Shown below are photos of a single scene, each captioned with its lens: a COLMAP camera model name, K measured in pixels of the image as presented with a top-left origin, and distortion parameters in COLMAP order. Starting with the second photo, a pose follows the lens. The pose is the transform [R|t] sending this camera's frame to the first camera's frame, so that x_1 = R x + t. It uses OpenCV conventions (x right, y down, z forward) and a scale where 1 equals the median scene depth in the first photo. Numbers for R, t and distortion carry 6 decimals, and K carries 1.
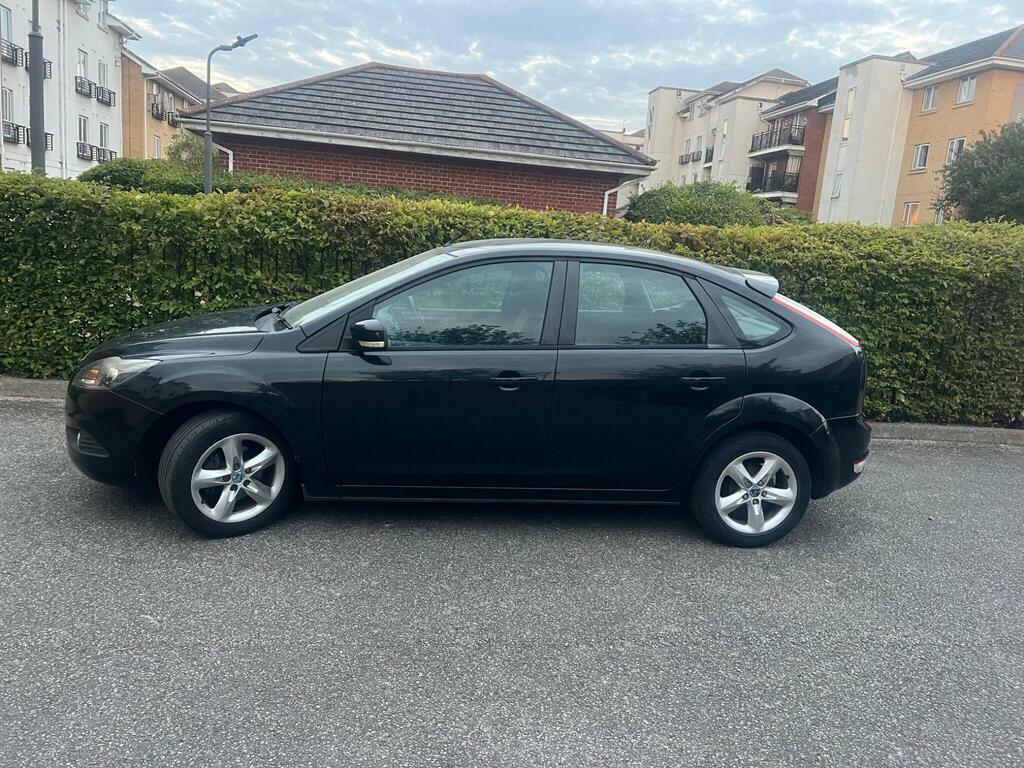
lens RADIAL K [[779.7, 0, 515.8], [0, 779.7, 389.1], [0, 0, 1]] dist [0.039237, -0.048233]
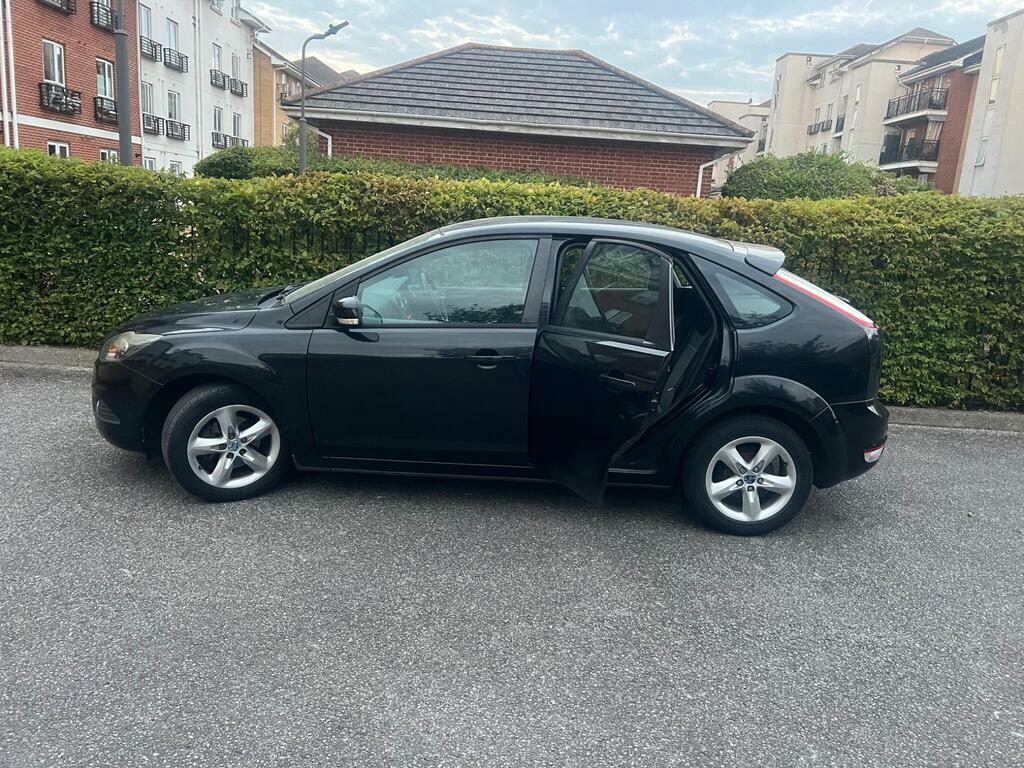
lens RADIAL K [[779.7, 0, 514.3], [0, 779.7, 386.6], [0, 0, 1]] dist [0.039237, -0.048233]
pose [[0.987582, 0.019030, -0.155945, 0.100474], [-0.015435, 0.999587, 0.024237, 0.000241], [0.156342, -0.021529, 0.987468, 0.006847]]
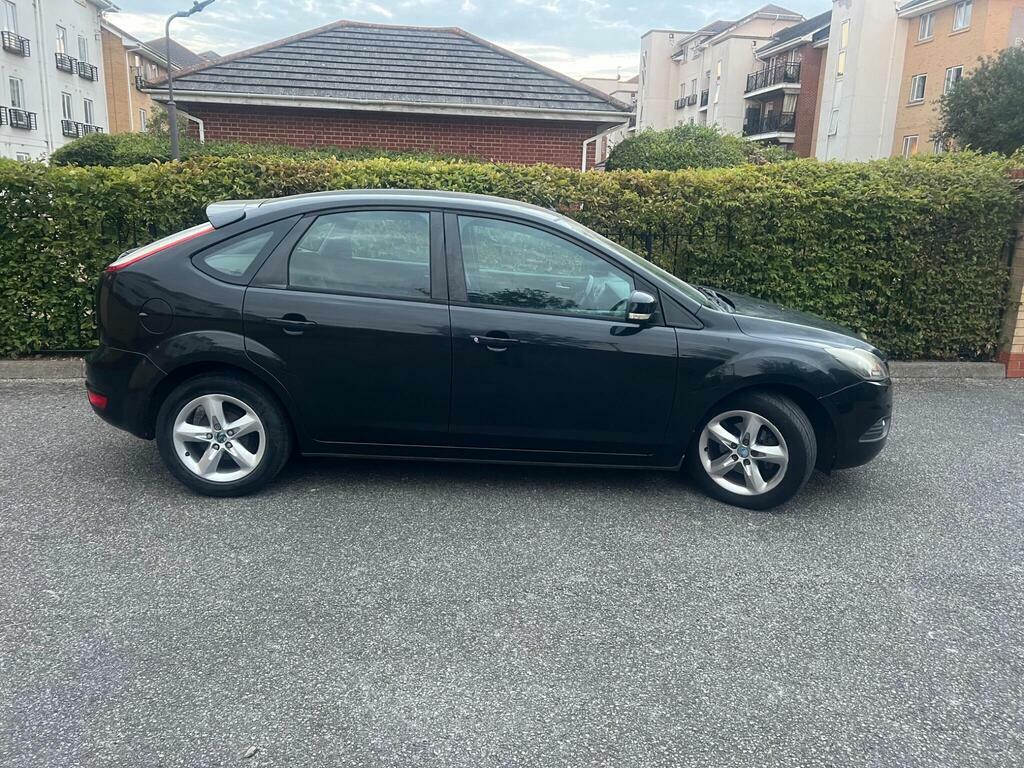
lens RADIAL K [[779.7, 0, 516.1], [0, 779.7, 380.9], [0, 0, 1]] dist [0.039237, -0.048233]
pose [[0.998678, -0.049001, -0.015559, 0.069396], [0.049632, 0.997833, 0.043193, 0.002838], [0.013409, -0.043908, 0.998946, 0.005670]]
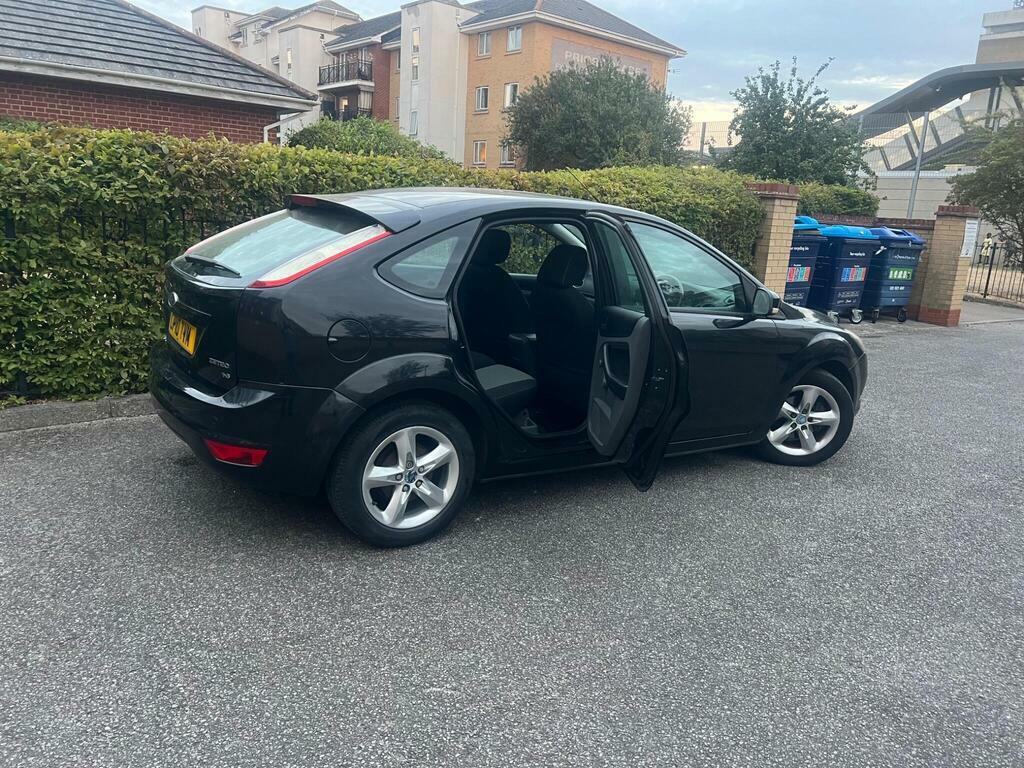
lens RADIAL K [[779.7, 0, 515.6], [0, 779.7, 382.9], [0, 0, 1]] dist [0.039237, -0.048233]
pose [[0.847743, -0.146209, 0.509857, -0.335915], [0.108914, 0.988758, 0.102450, -0.042164], [-0.519104, -0.031321, 0.854137, 0.121757]]
